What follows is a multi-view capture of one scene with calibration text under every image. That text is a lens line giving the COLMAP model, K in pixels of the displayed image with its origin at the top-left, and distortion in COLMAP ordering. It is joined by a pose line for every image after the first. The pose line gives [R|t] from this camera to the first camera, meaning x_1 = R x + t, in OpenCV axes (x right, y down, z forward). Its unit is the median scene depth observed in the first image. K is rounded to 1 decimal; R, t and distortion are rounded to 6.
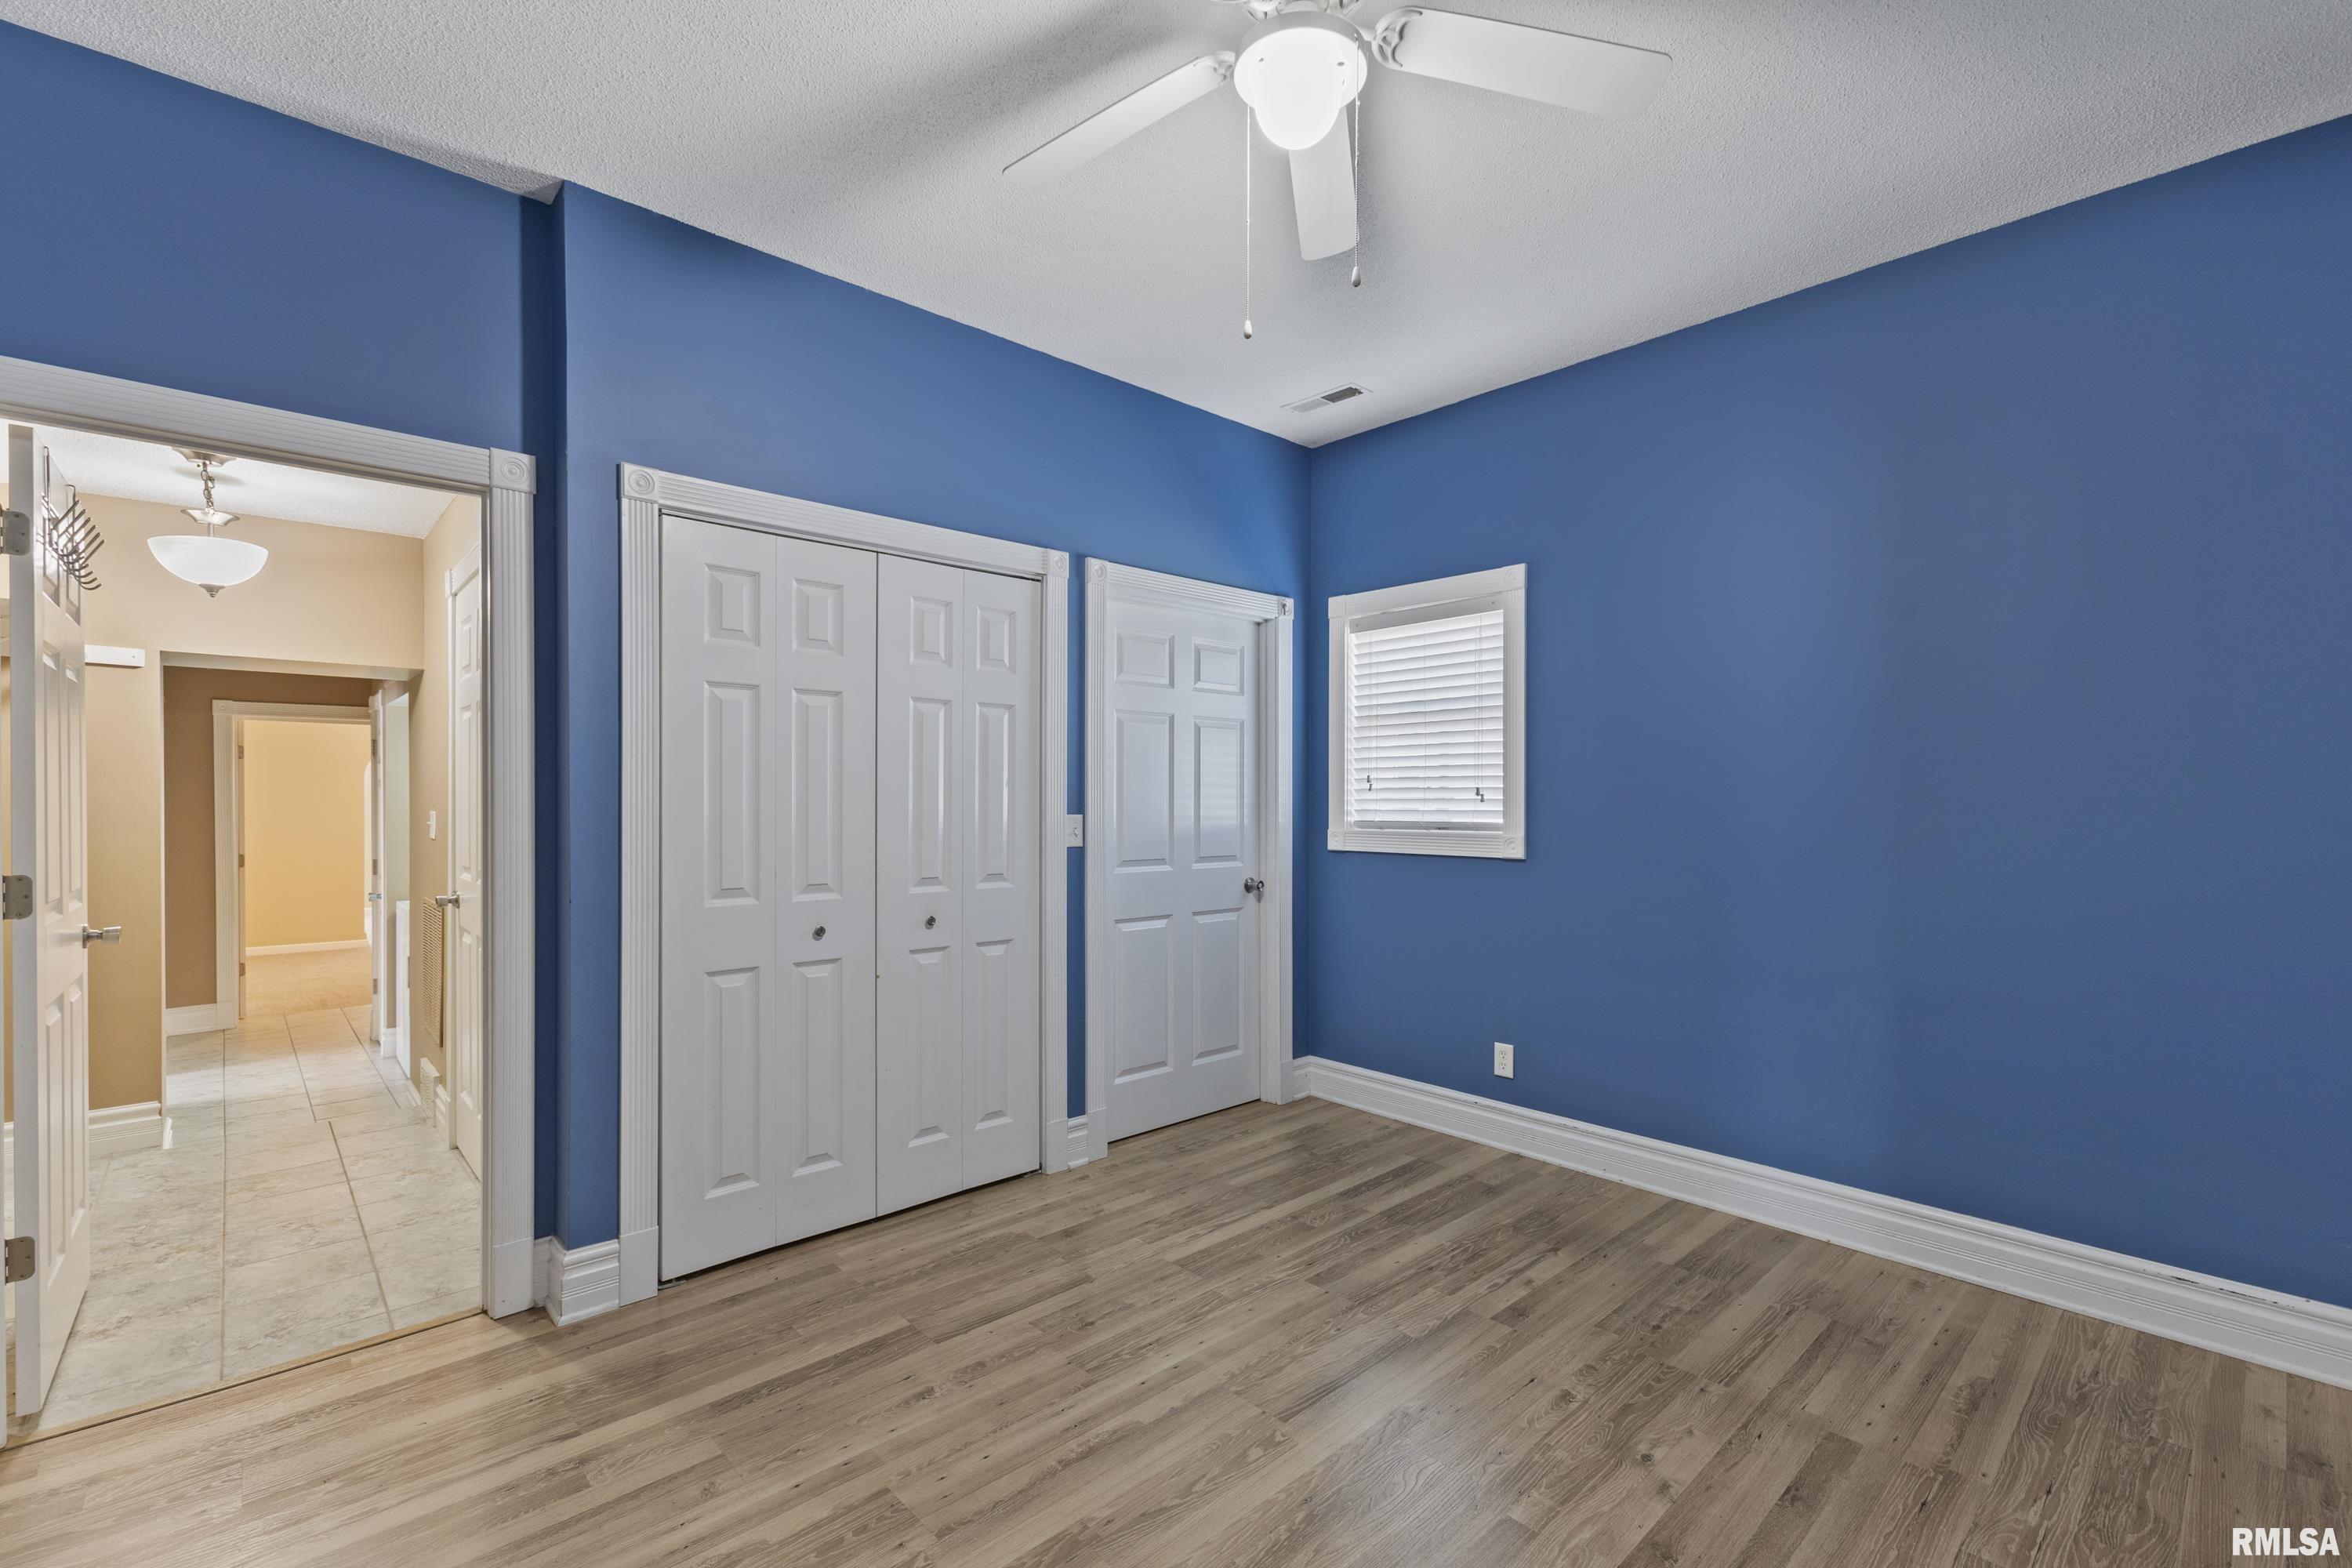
lens RADIAL K [[1005.1, 0, 1179.8], [0, 1005.1, 808.4], [0, 0, 1]] dist [0.000932, 0.000132]
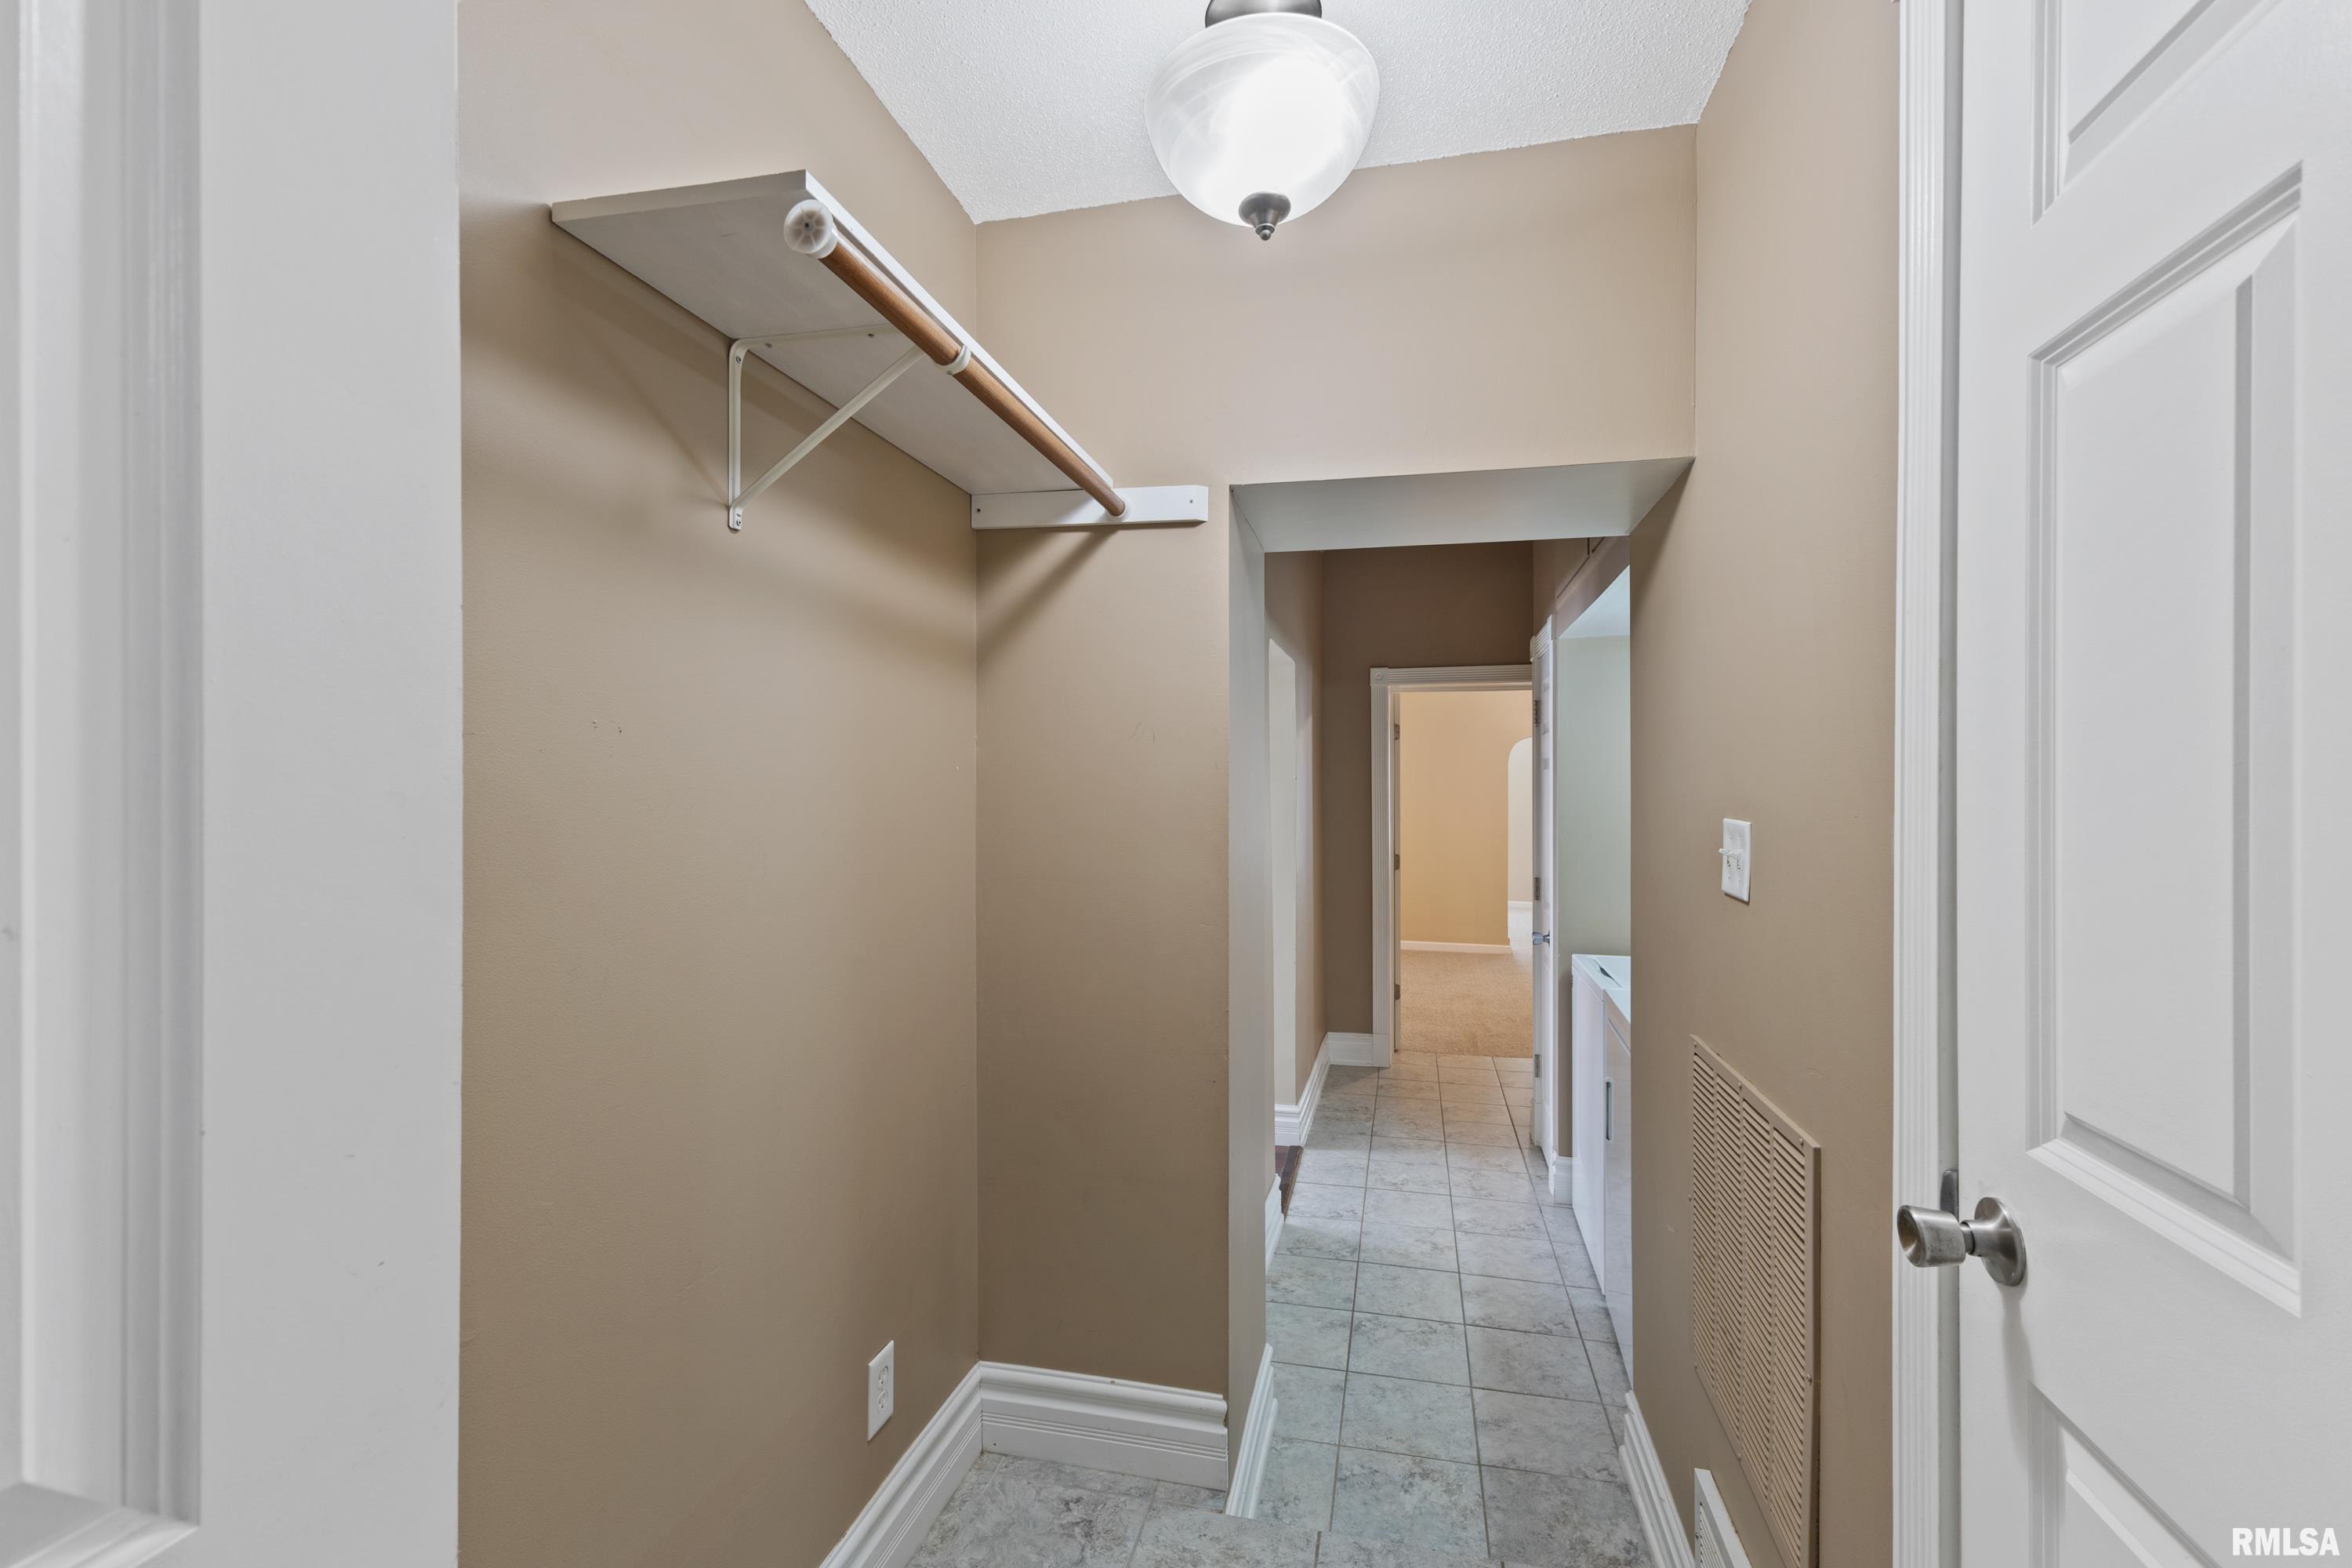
lens RADIAL K [[1020.9, 0, 1176.0], [0, 1020.9, 784.0], [0, 0, 1]] dist [-0.000277, -0.000008]
pose [[0.554188, -0.005121, -0.832376, -0.391753], [-0.007282, 0.999913, -0.011001, -0.002690], [0.832360, 0.012158, 0.554102, 0.449158]]
